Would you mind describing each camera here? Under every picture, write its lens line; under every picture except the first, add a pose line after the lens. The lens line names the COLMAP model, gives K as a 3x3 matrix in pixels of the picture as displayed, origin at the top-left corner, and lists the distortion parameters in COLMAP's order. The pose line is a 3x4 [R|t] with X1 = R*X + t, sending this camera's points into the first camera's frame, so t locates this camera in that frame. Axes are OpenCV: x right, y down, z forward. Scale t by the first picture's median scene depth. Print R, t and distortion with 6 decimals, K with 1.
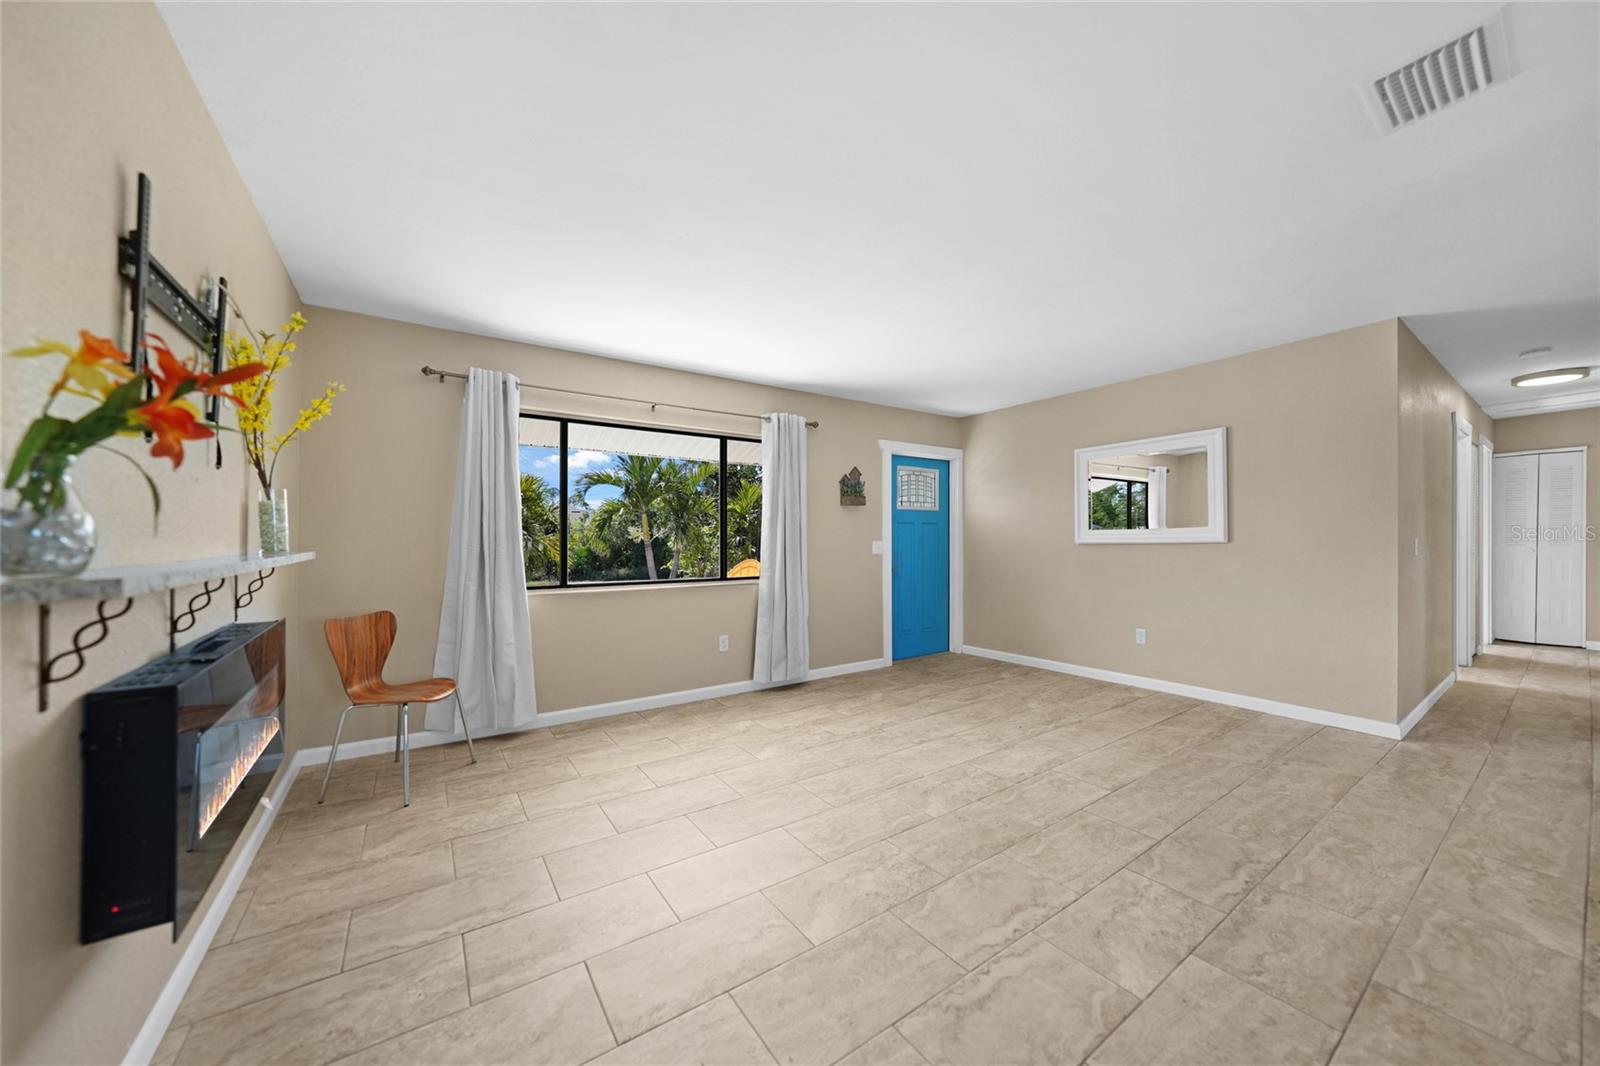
lens RADIAL K [[567.1, 0, 790.6], [0, 567.1, 537.1], [0, 0, 1]] dist [-0.027339, 0.007139]
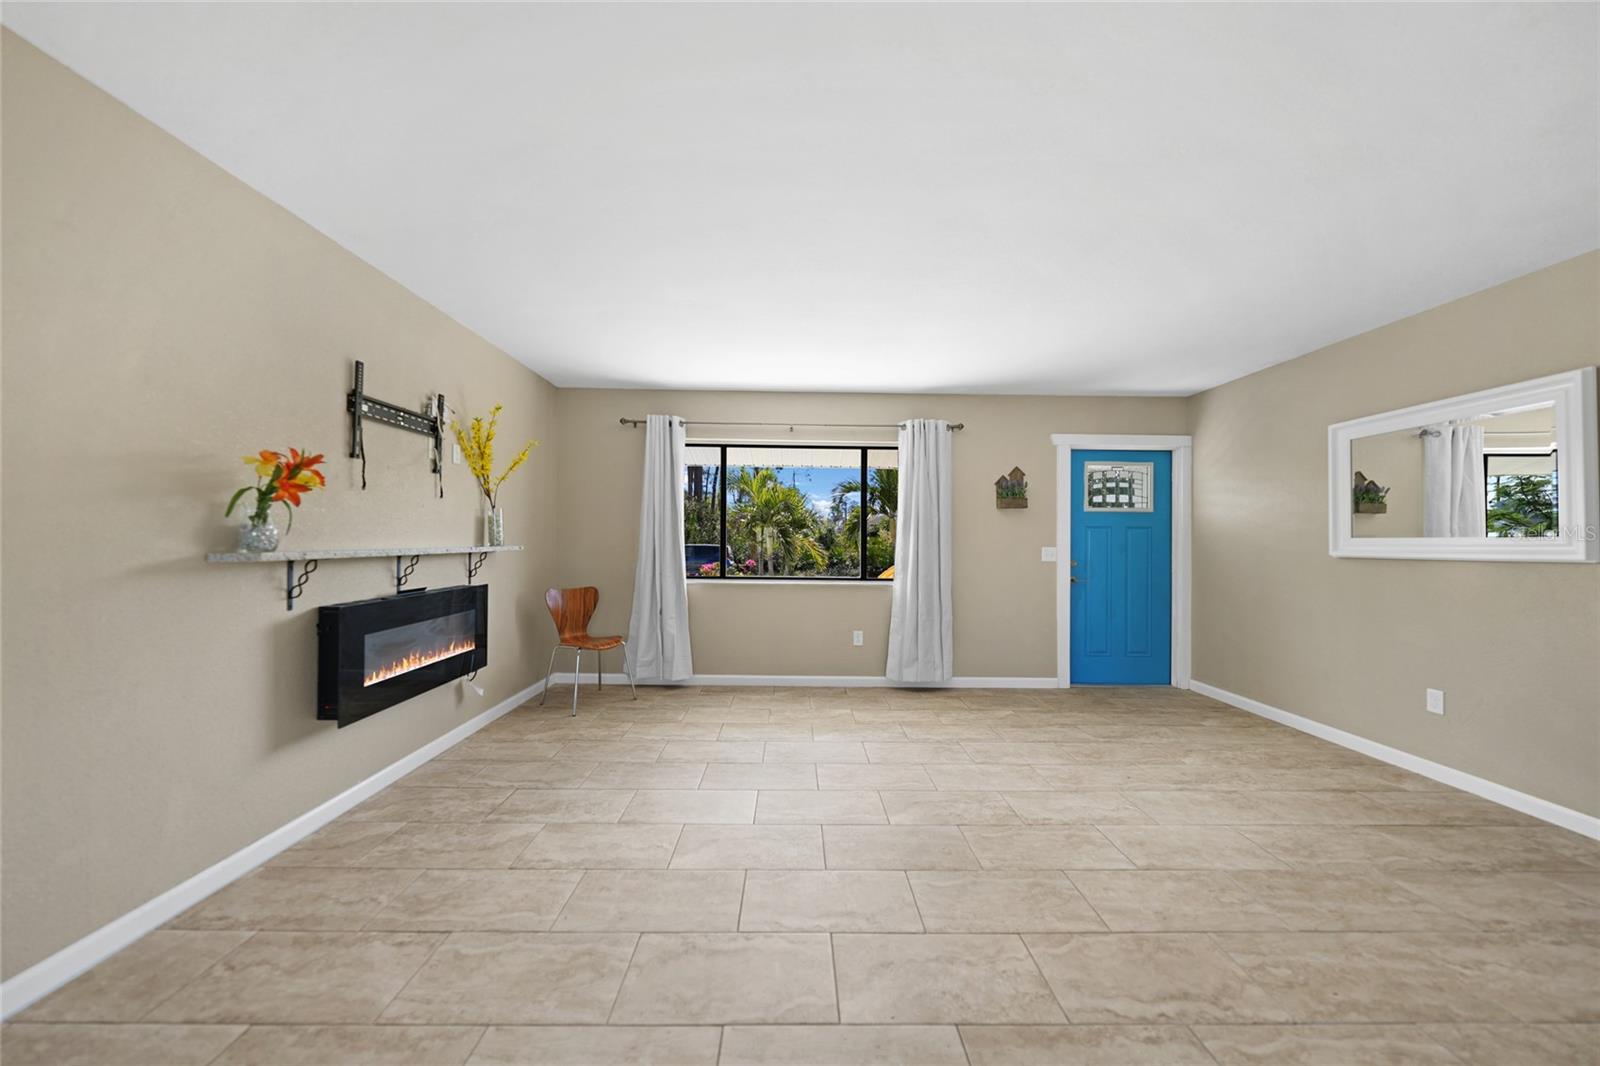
lens RADIAL K [[557.5, 0, 803.1], [0, 557.5, 541.6], [0, 0, 1]] dist [-0.000276, -0.000107]
pose [[0.832422, 0.014993, -0.553940, 0.474256], [-0.012824, 0.999887, 0.007792, -0.005536], [0.553994, 0.000618, 0.832520, 0.065865]]
